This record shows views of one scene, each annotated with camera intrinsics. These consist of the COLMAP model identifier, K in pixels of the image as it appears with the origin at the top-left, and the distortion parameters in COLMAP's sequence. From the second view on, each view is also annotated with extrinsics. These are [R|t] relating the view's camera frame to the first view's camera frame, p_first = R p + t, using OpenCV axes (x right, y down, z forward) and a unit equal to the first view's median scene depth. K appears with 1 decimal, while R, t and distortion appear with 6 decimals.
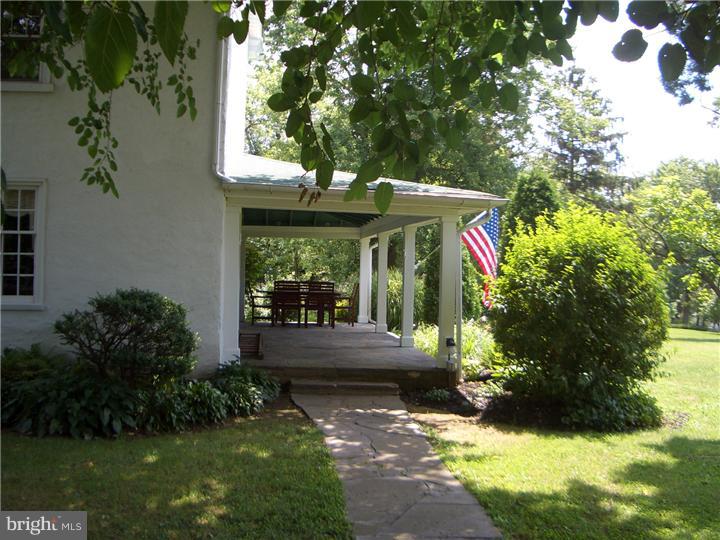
lens RADIAL K [[781.7, 0, 357.9], [0, 781.7, 267.9], [0, 0, 1]] dist [-0.137200, 0.000000]
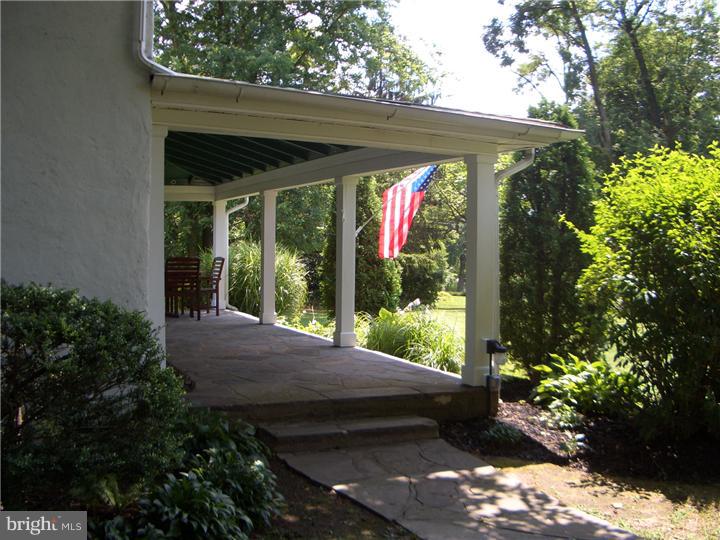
lens RADIAL K [[781.7, 0, 362.6], [0, 781.7, 271.2], [0, 0, 1]] dist [-0.137200, 0.000000]
pose [[0.947910, -0.023647, 0.317661, -0.103450], [0.010885, 0.999063, 0.041890, 0.001599], [-0.318353, -0.036250, 0.947279, 0.223762]]
